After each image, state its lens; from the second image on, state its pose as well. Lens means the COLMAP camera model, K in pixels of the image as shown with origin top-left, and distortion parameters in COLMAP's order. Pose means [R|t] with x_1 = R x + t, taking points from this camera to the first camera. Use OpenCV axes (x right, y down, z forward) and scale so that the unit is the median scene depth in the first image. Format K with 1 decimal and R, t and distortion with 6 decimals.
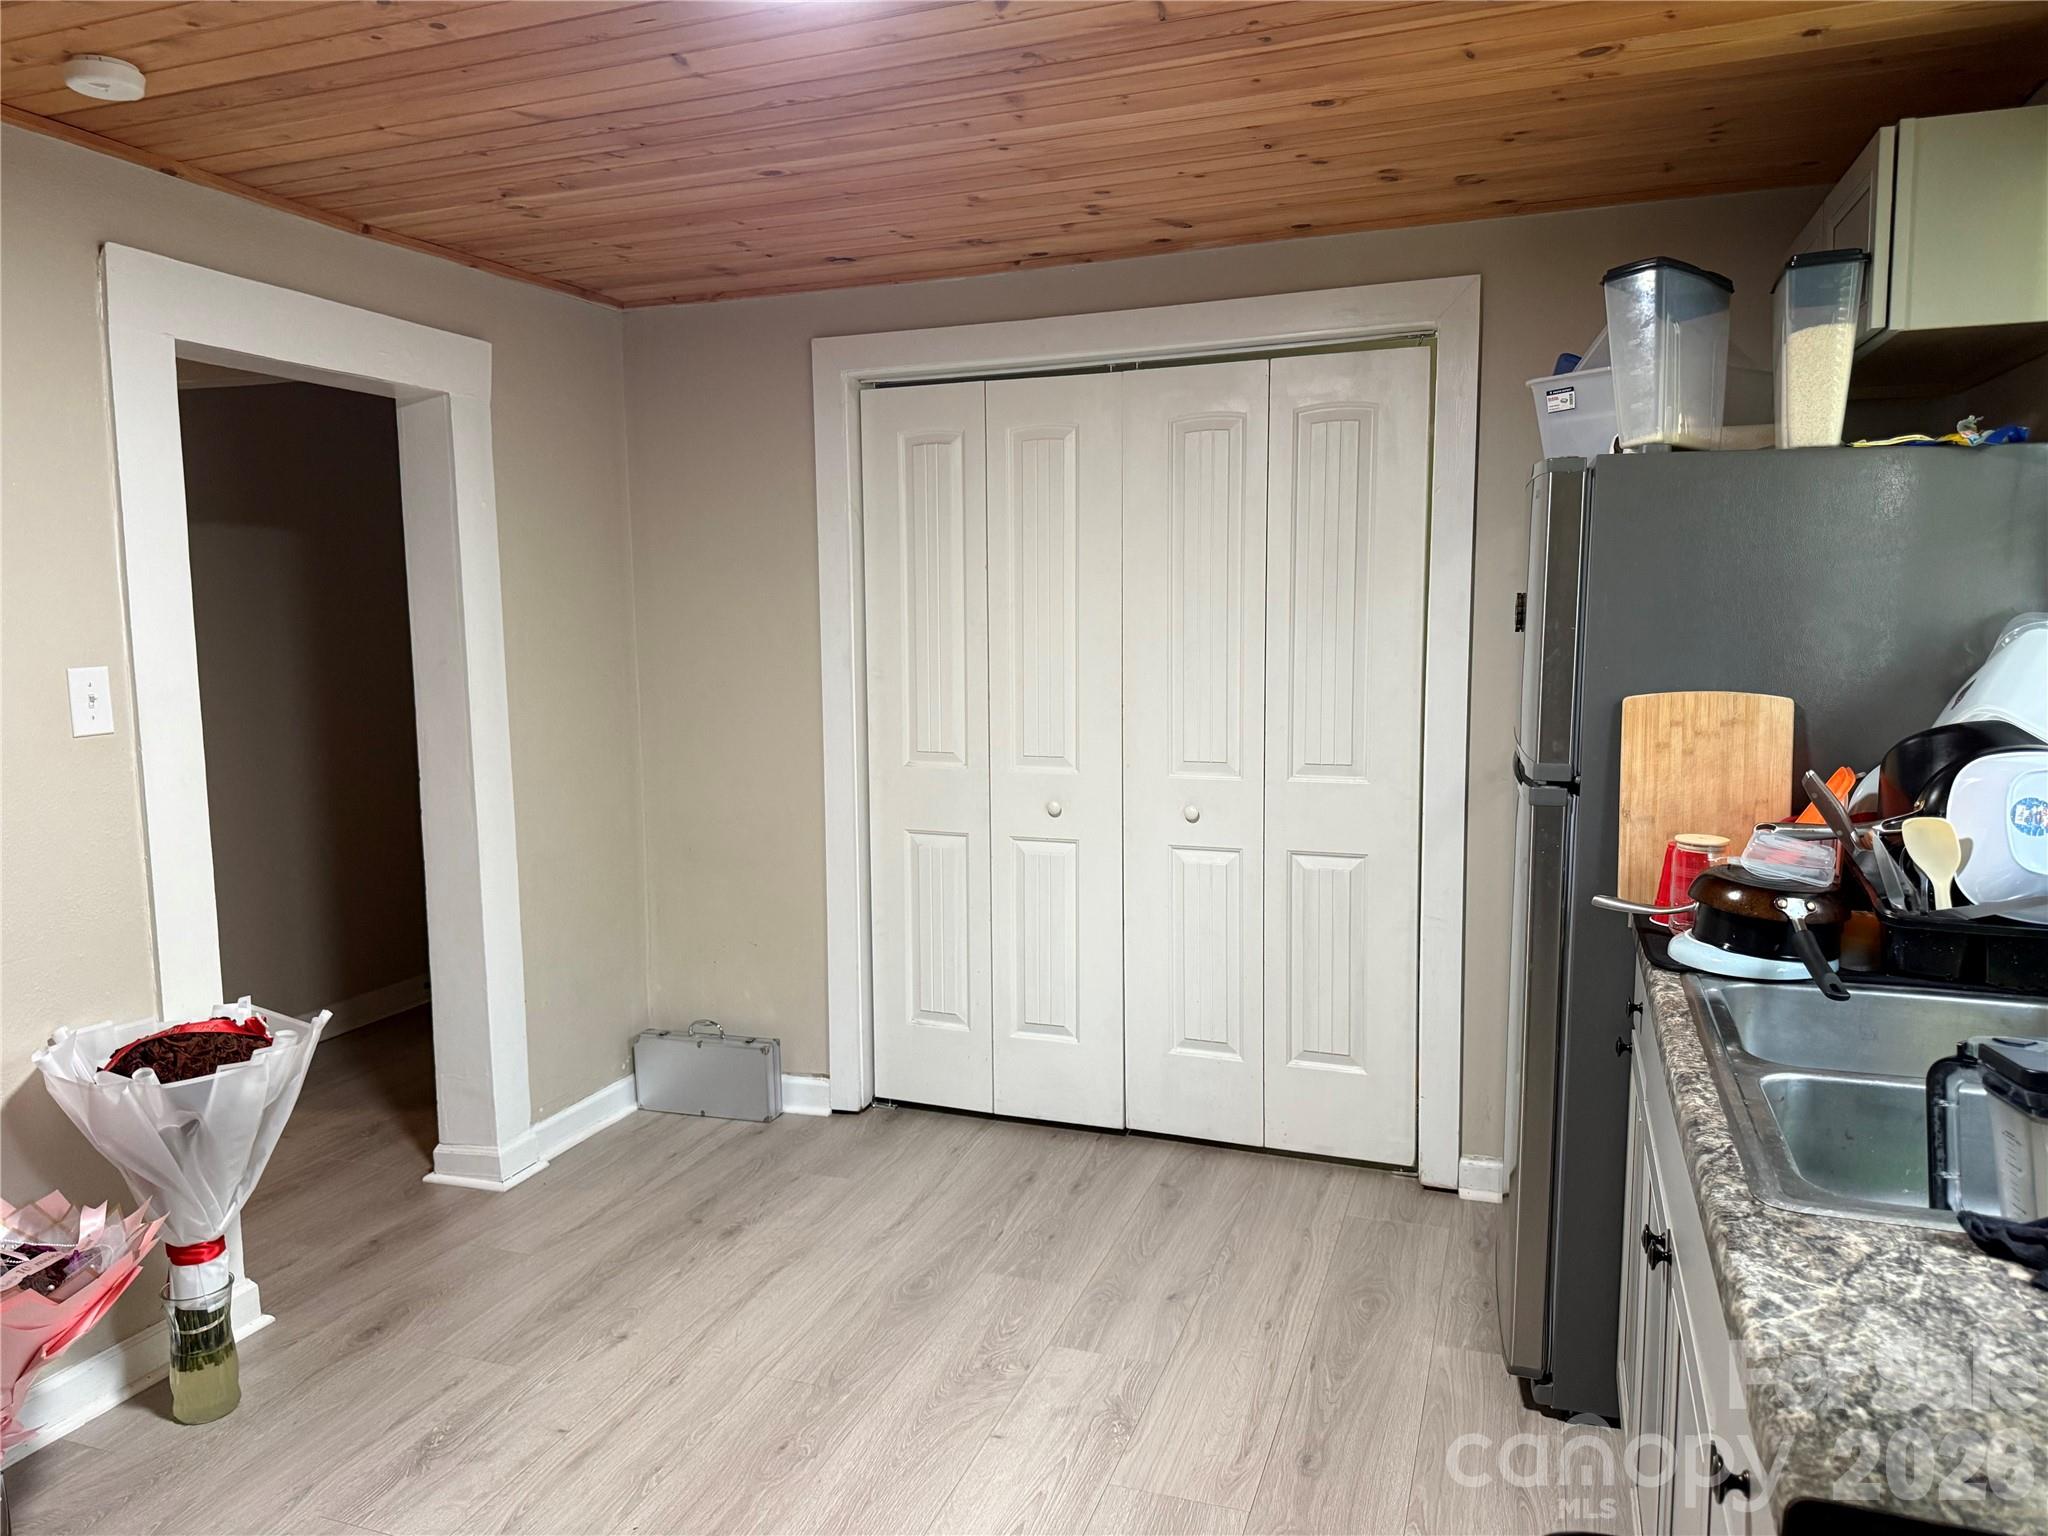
lens RADIAL K [[1446.8, 0, 1017.2], [0, 1446.8, 769.0], [0, 0, 1]] dist [0.027318, -0.026951]
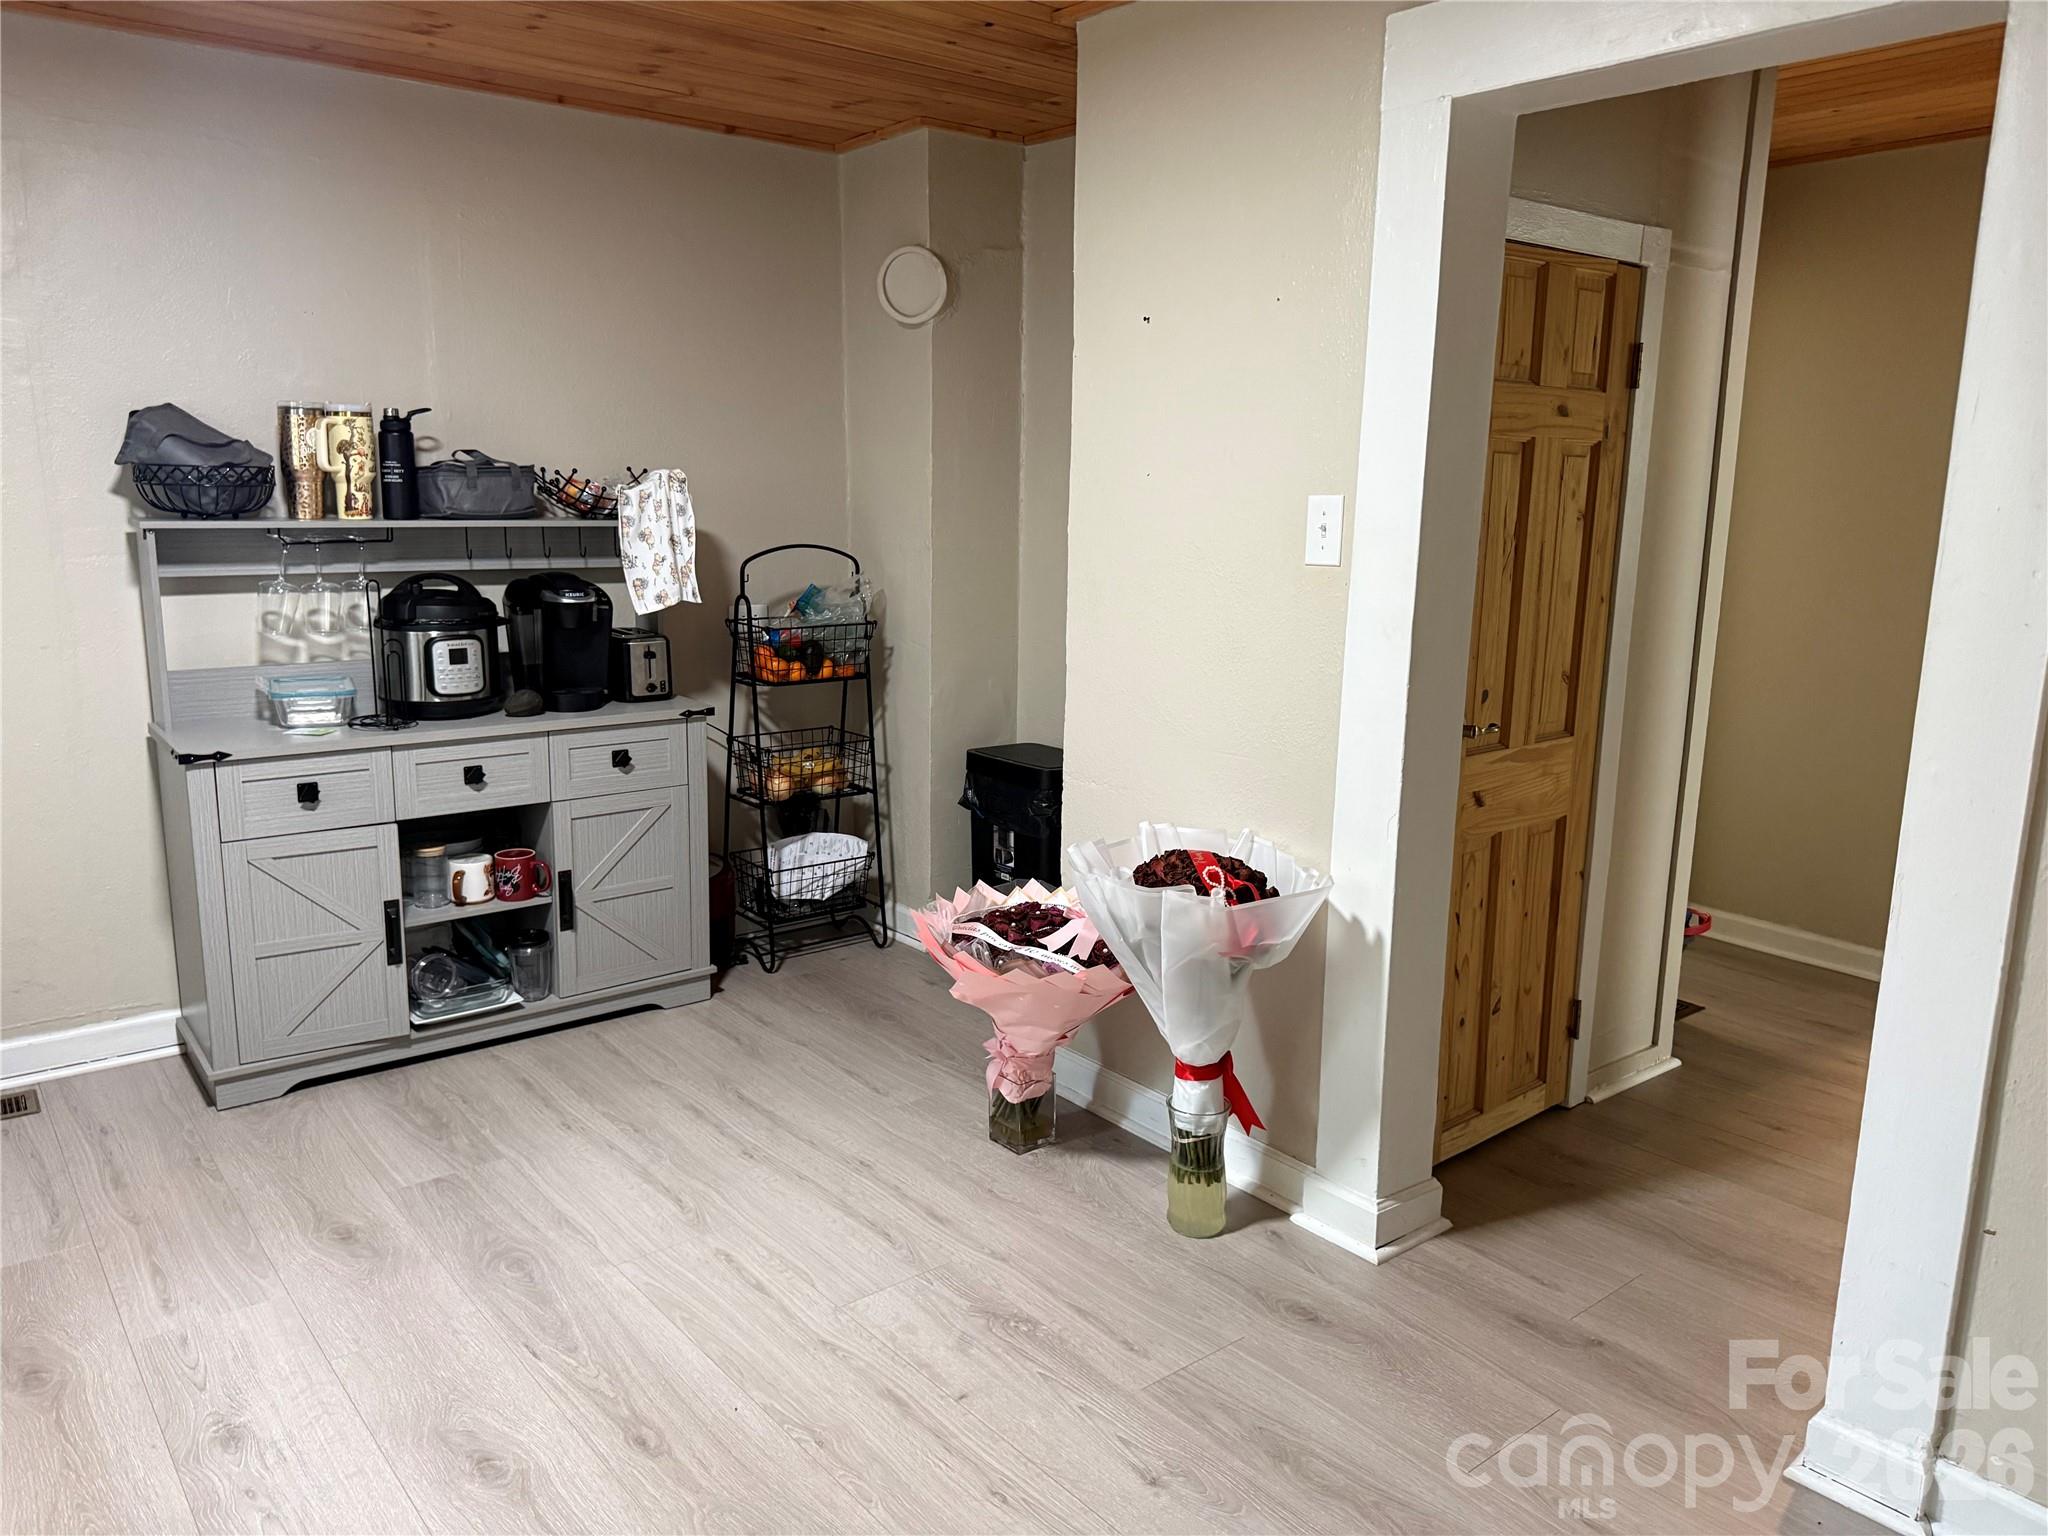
lens RADIAL K [[1446.8, 0, 1024.7], [0, 1446.8, 765.0], [0, 0, 1]] dist [0.027318, -0.026951]
pose [[-0.518128, 0.160034, -0.840198, 0.319481], [-0.106602, 0.962596, 0.249087, -0.116615], [0.848634, 0.218626, -0.481688, 1.334928]]
